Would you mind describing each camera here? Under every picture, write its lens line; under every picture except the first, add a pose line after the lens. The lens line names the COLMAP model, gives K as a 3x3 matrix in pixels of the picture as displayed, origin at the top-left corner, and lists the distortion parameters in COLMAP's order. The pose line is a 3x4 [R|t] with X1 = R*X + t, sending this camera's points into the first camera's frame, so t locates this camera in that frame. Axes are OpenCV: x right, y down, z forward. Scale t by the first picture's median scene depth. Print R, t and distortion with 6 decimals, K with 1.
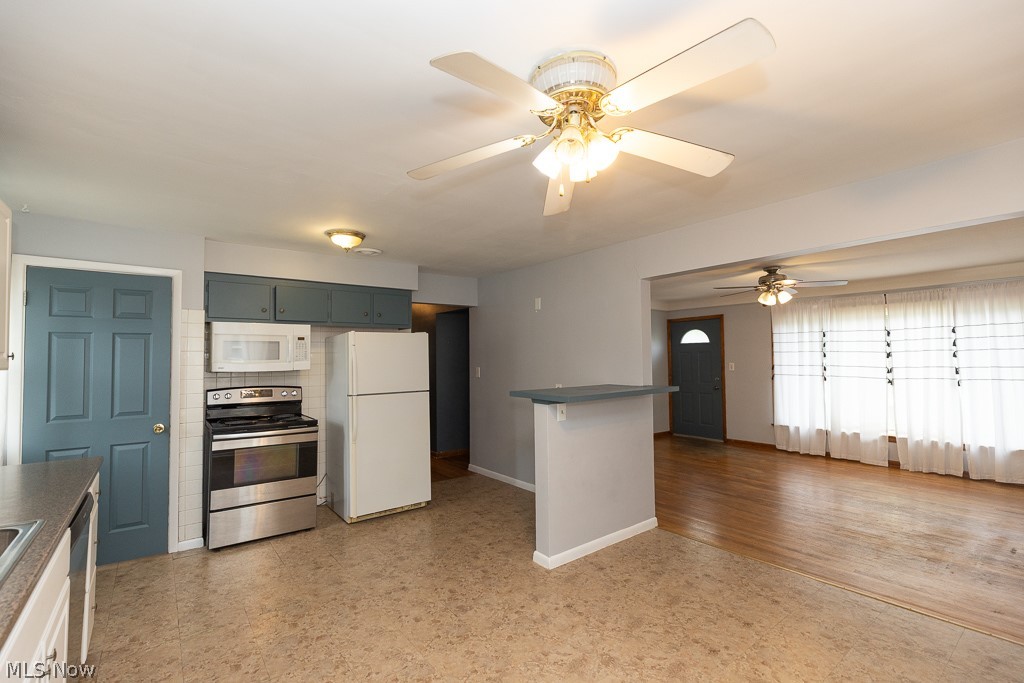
lens RADIAL K [[453.7, 0, 508.8], [0, 453.7, 341.1], [0, 0, 1]] dist [0.003736, -0.001032]
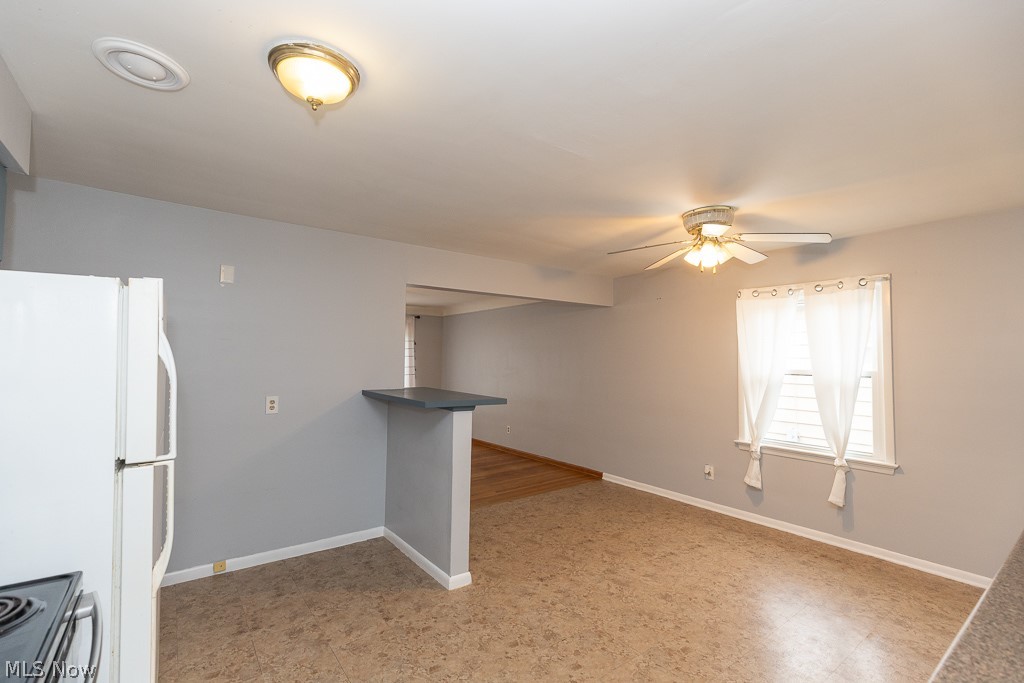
lens RADIAL K [[453.7, 0, 510.7], [0, 453.7, 343.4], [0, 0, 1]] dist [0.003736, -0.001032]
pose [[0.015466, 0.046604, 0.998794, -0.971847], [-0.051102, 0.997645, -0.045759, 0.044324], [-0.998574, -0.050332, 0.017811, 1.017778]]
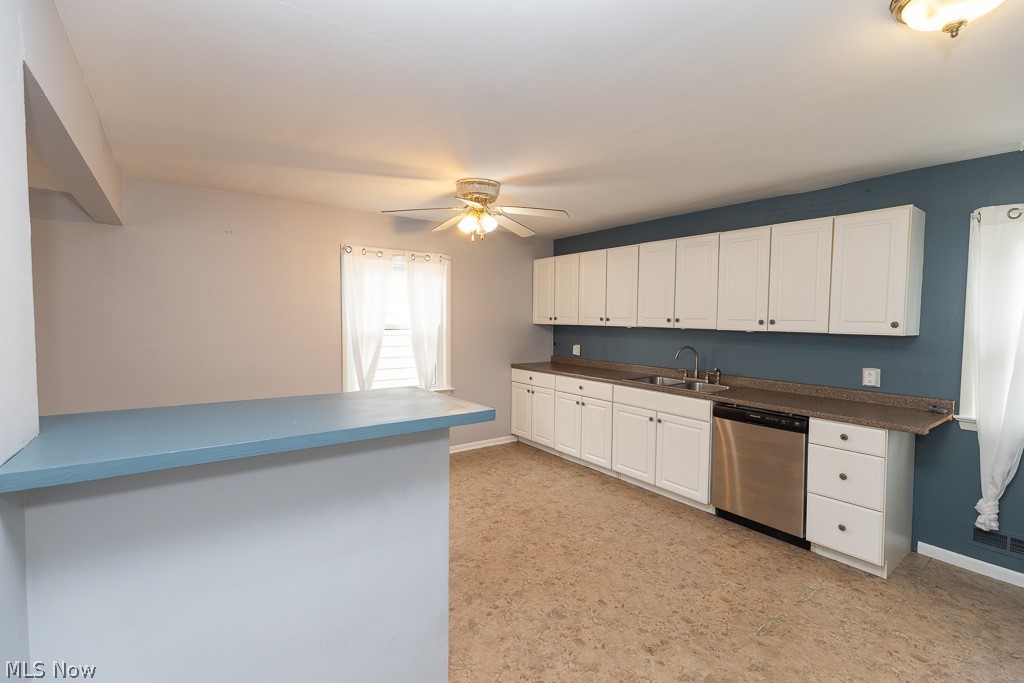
lens RADIAL K [[453.7, 0, 505.7], [0, 453.7, 336.5], [0, 0, 1]] dist [0.003736, -0.001032]
pose [[-0.999425, -0.002645, 0.033796, -0.027368], [-0.002396, 0.999970, 0.007391, 0.045195], [-0.033815, 0.007306, -0.999401, 1.743226]]
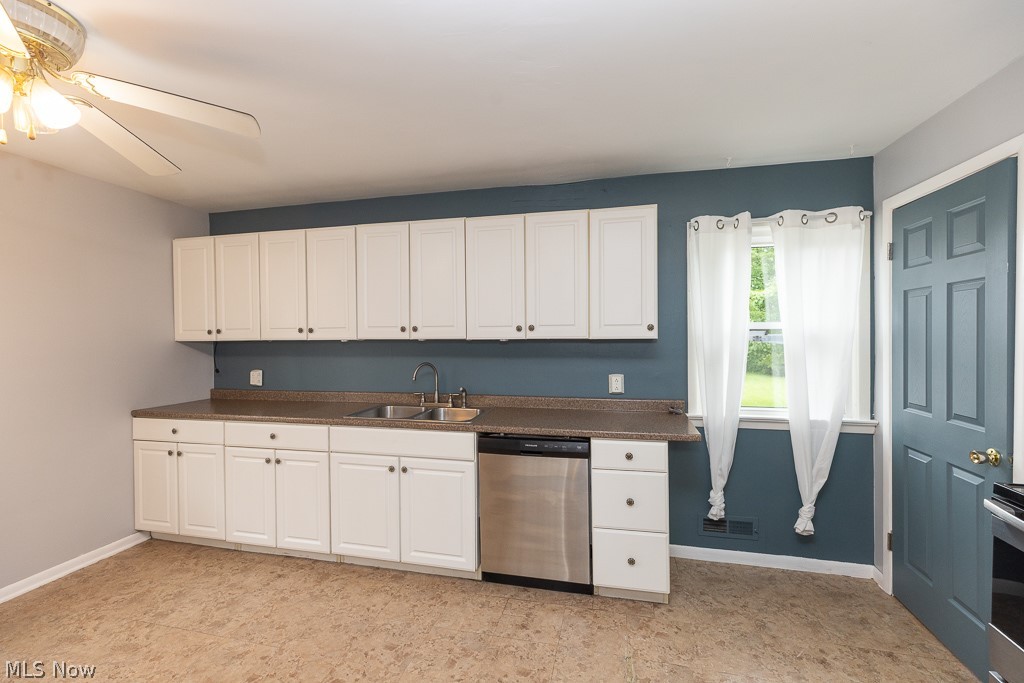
lens RADIAL K [[453.7, 0, 506.8], [0, 453.7, 339.5], [0, 0, 1]] dist [0.003736, -0.001032]
pose [[-0.784002, 0.023206, -0.620324, -0.020525], [0.038815, 0.999178, -0.011677, 0.049144], [0.619544, -0.033232, -0.784258, 1.290738]]
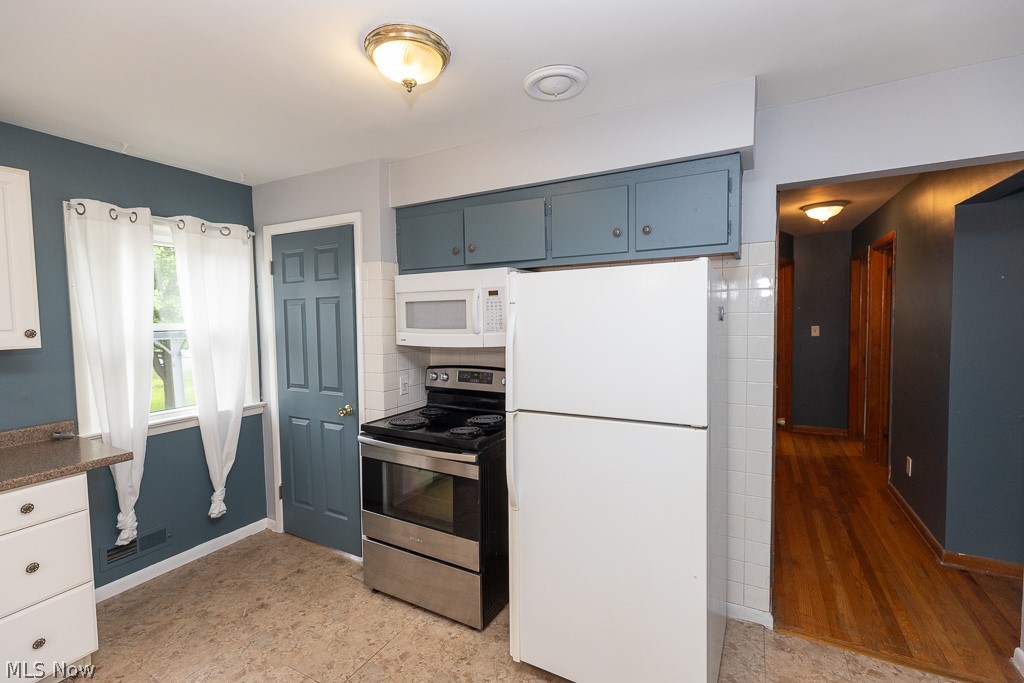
lens RADIAL K [[453.7, 0, 509.2], [0, 453.7, 336.3], [0, 0, 1]] dist [0.003736, -0.001032]
pose [[0.406223, 0.045481, -0.912642, 0.116969], [0.046038, 0.996474, 0.070150, 0.014449], [0.912614, -0.070513, 0.402696, 1.140336]]
